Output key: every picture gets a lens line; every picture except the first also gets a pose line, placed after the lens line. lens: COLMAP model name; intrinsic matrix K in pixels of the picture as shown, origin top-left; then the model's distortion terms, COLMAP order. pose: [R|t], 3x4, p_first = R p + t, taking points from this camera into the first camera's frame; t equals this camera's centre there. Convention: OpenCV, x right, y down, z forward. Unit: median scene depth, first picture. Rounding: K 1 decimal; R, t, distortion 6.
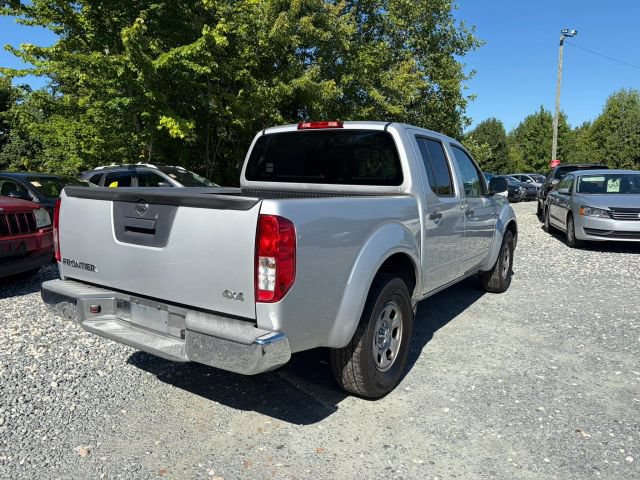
lens RADIAL K [[476.5, 0, 320.0], [0, 476.5, 240.0], [0, 0, 1]] dist [0.044883, -0.041714]
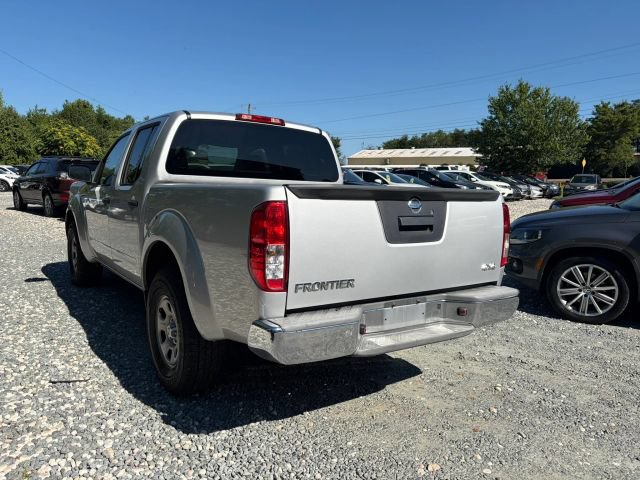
lens RADIAL K [[476.5, 0, 320.0], [0, 476.5, 240.0], [0, 0, 1]] dist [0.044883, -0.041714]
pose [[0.380841, -0.110884, 0.917968, -1.406327], [0.096643, 0.992119, 0.079746, -0.096958], [-0.919576, 0.058345, 0.388556, 0.823875]]
